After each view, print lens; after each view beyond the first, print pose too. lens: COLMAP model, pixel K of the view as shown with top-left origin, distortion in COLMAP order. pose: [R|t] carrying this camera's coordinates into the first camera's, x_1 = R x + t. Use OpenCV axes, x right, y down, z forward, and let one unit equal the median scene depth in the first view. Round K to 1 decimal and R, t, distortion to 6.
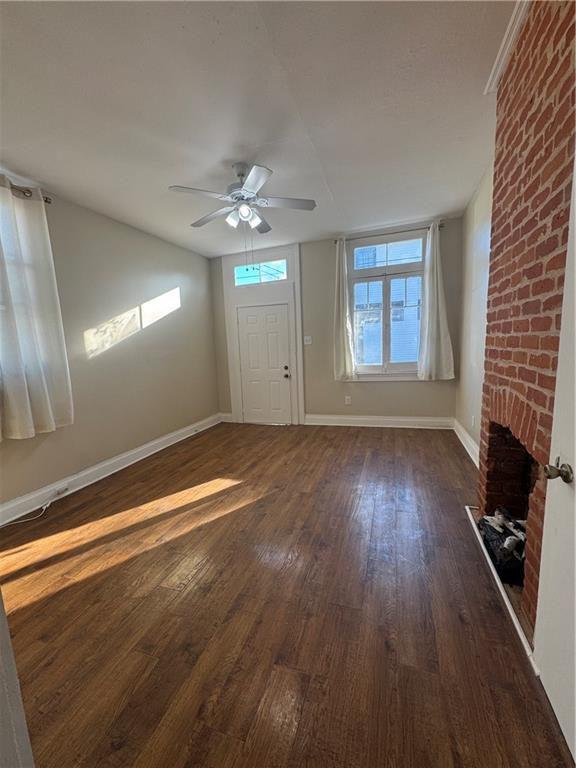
lens RADIAL K [[306.1, 0, 288.0], [0, 306.1, 384.0], [0, 0, 1]] dist [-0.001422, -0.000228]
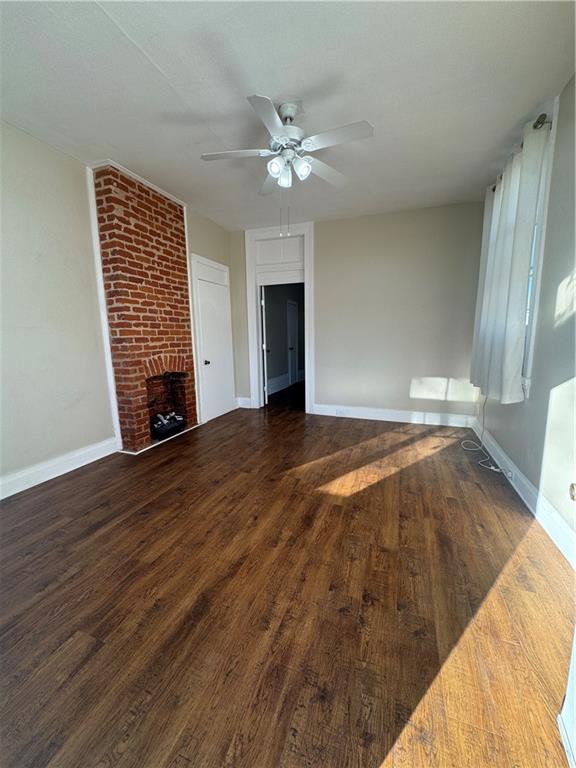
lens RADIAL K [[306.1, 0, 288.0], [0, 306.1, 384.0], [0, 0, 1]] dist [-0.001422, -0.000228]
pose [[-0.998212, 0.052363, 0.028838, -0.128986], [0.058432, 0.956507, 0.285796, -0.209347], [-0.012618, 0.286970, -0.957856, 1.858040]]
